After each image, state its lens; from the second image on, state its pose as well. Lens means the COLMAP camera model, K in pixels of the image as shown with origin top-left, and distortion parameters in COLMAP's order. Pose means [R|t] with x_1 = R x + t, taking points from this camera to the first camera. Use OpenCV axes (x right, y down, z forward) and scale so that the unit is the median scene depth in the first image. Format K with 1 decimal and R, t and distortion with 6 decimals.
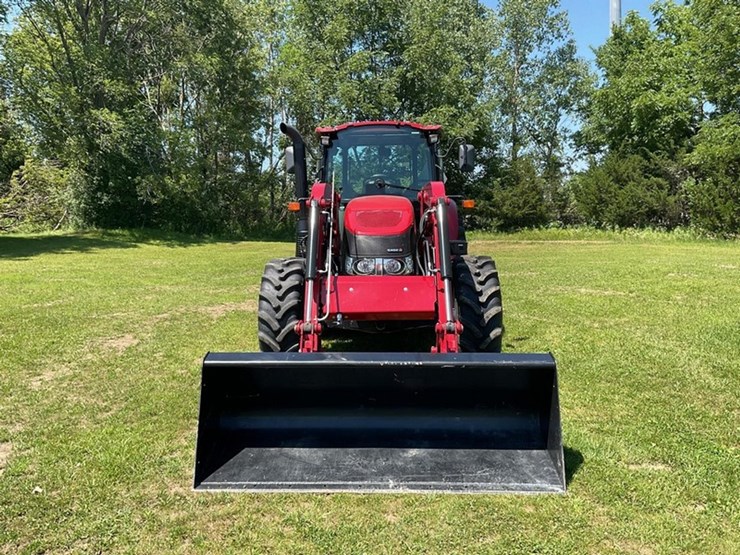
lens RADIAL K [[615.7, 0, 367.1], [0, 615.7, 276.7], [0, 0, 1]] dist [0.075701, -0.132569]
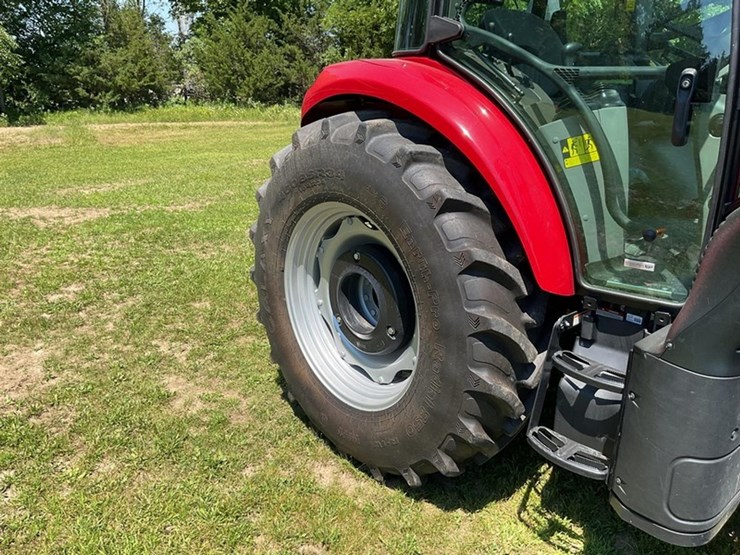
lens RADIAL K [[615.7, 0, 367.1], [0, 615.7, 276.7], [0, 0, 1]] dist [0.075701, -0.132569]
pose [[0.742400, -0.195106, 0.640918, -0.083564], [0.063529, 0.972847, 0.222561, -0.025603], [-0.666938, -0.124513, 0.734636, 0.214892]]
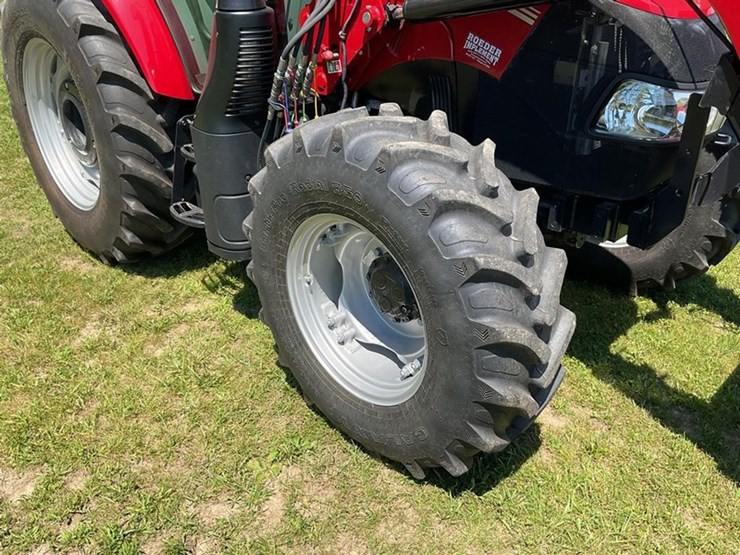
lens RADIAL K [[613.0, 0, 366.7], [0, 613.0, 279.3], [0, 0, 1]] dist [0.077631, -0.152595]
pose [[0.691068, -0.329429, 0.643352, -0.072137], [0.078063, 0.918907, 0.386674, -0.014954], [-0.718562, -0.216996, 0.660743, 0.159699]]
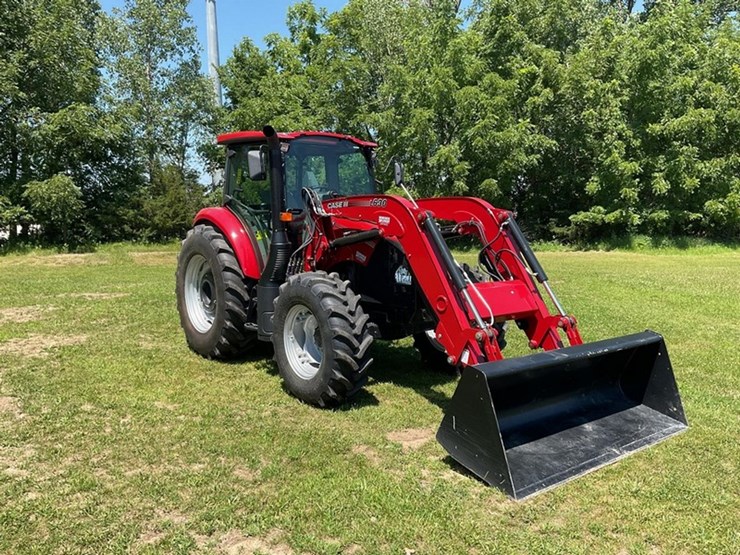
lens RADIAL K [[615.7, 0, 367.1], [0, 615.7, 276.7], [0, 0, 1]] dist [0.075701, -0.132569]
pose [[0.776799, -0.049186, 0.627824, -0.133361], [0.059621, 0.998211, 0.004435, -0.004583], [-0.626920, 0.033987, 0.778342, 0.044157]]
